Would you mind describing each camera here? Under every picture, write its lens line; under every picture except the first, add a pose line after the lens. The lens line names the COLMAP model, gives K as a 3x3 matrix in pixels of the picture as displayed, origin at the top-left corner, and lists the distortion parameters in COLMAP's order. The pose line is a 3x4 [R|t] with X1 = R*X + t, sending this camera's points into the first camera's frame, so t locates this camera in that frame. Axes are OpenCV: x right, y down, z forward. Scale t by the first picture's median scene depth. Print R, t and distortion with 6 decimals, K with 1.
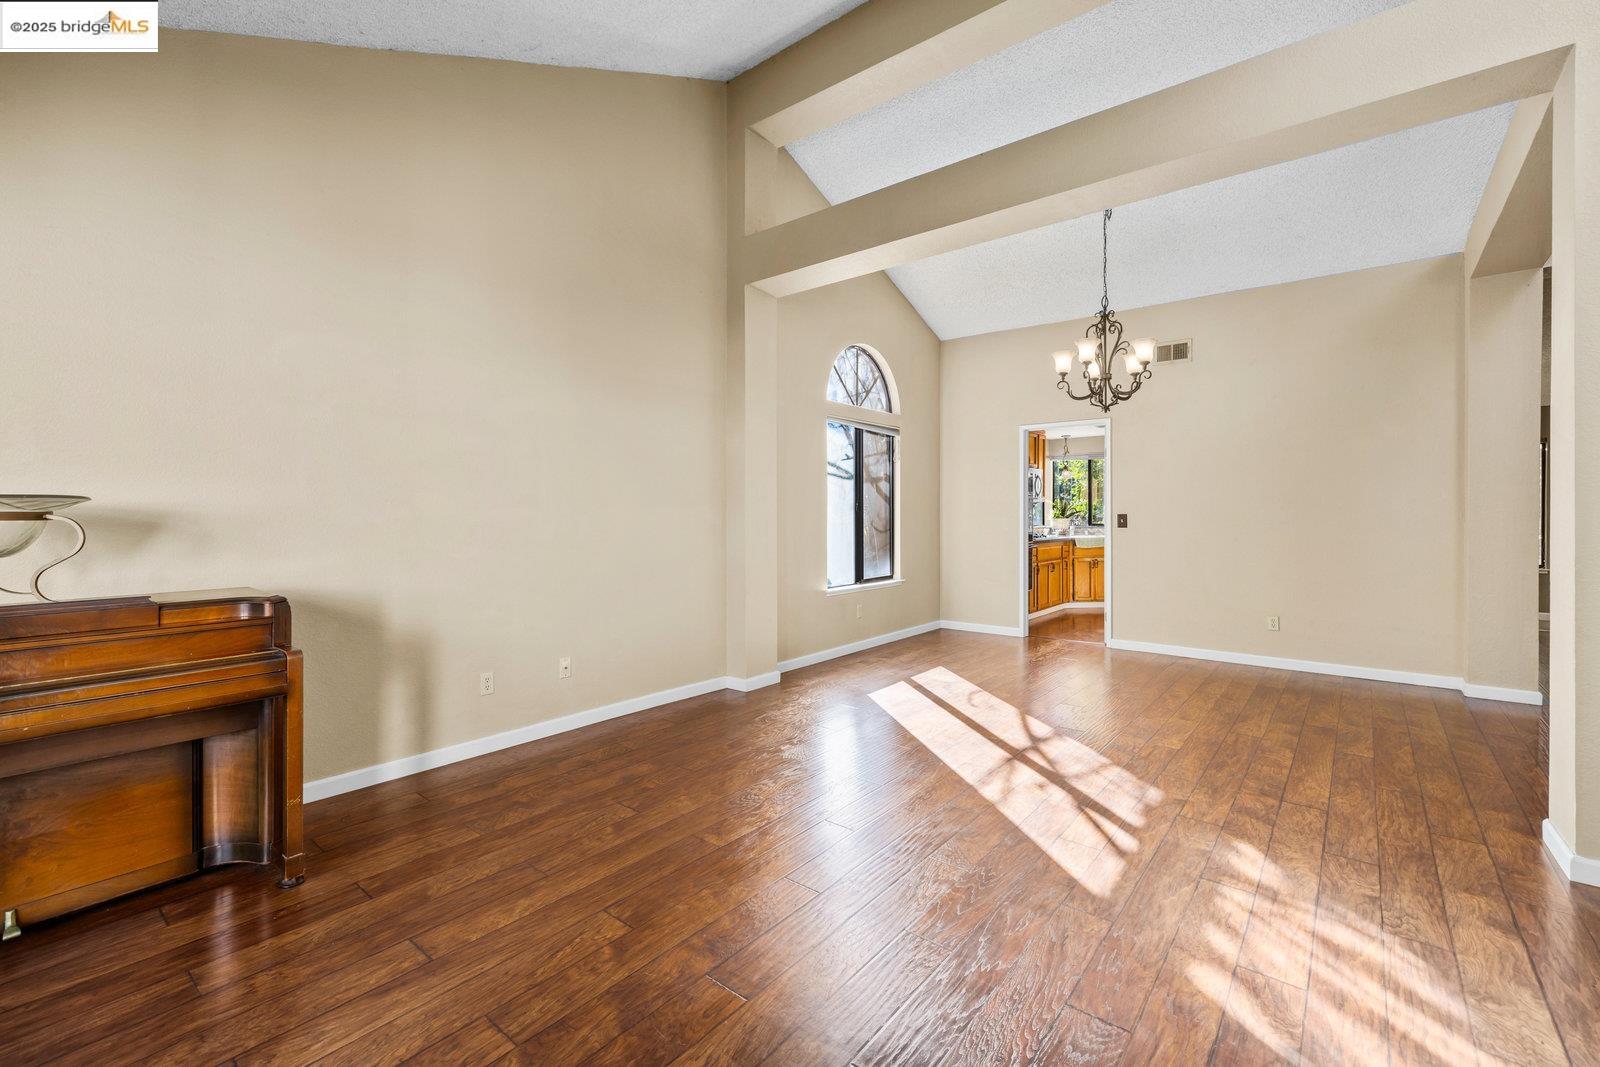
lens RADIAL K [[688.1, 0, 797.3], [0, 688.1, 523.1], [0, 0, 1]] dist [0.003570, 0.000591]
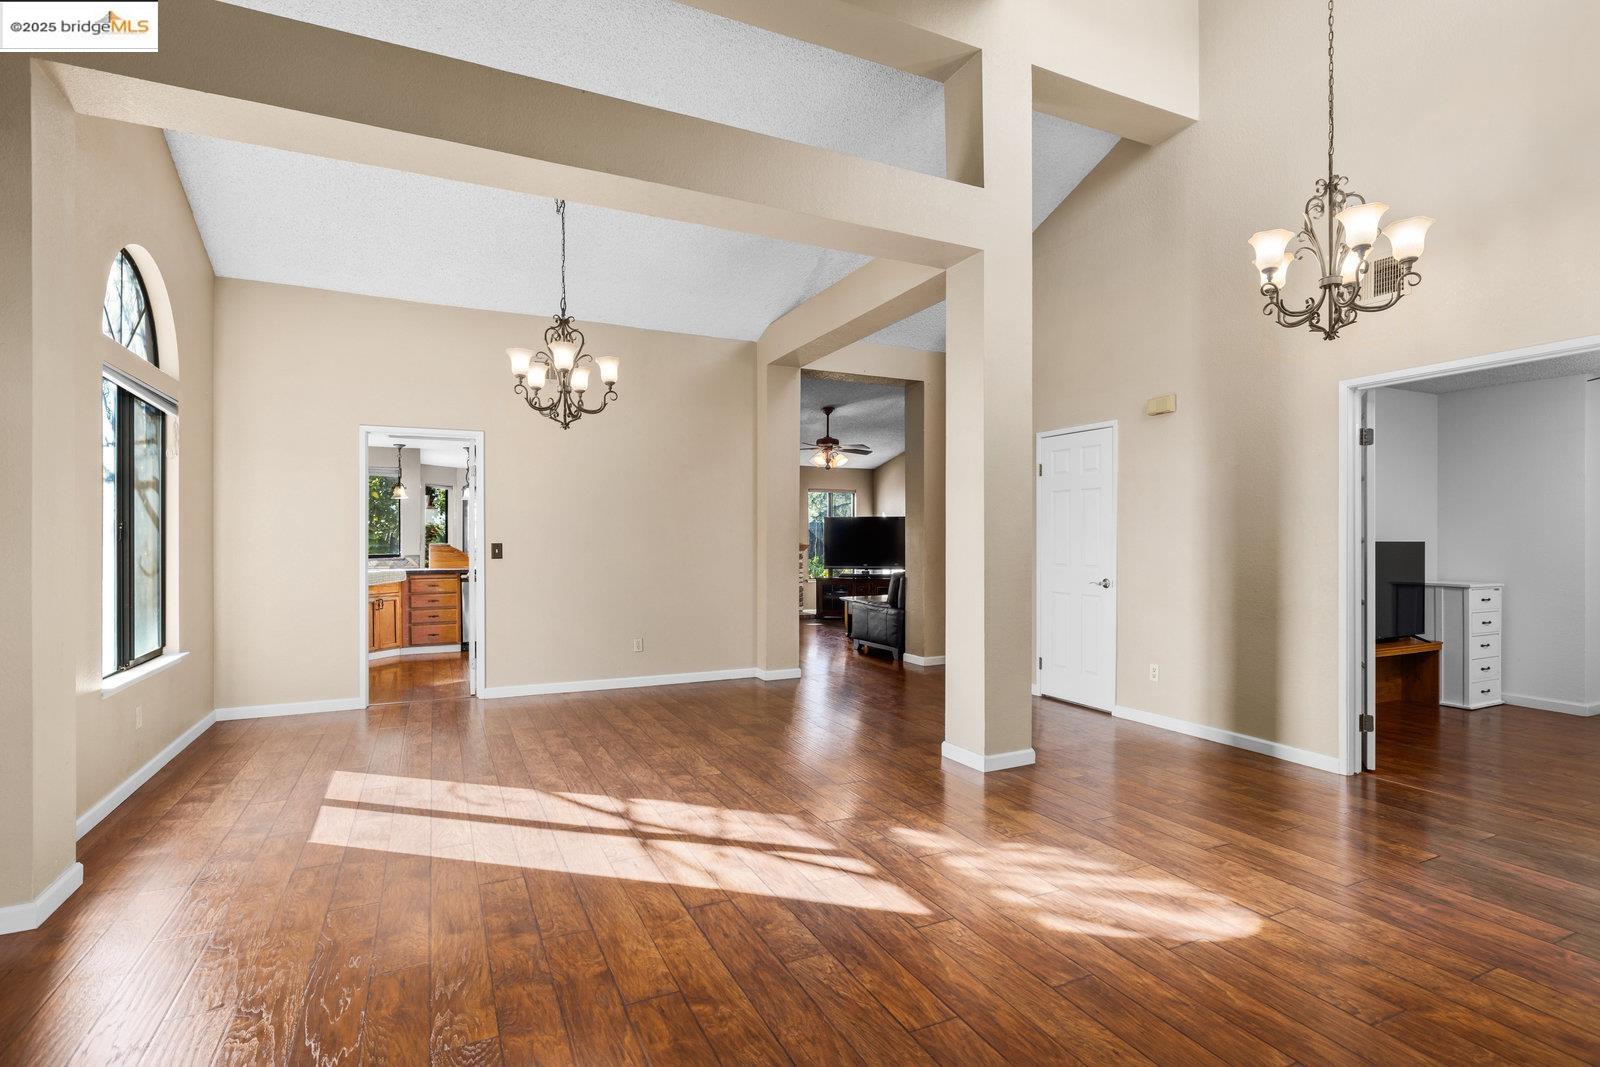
lens RADIAL K [[766.1, 0, 797.6], [0, 766.1, 533.8], [0, 0, 1]] dist [0.005227, 0.000382]
pose [[0.428150, 0.005347, 0.903692, -0.333250], [0.013782, 0.999828, -0.012446, -0.010164], [-0.903602, 0.017783, 0.428003, 0.323828]]
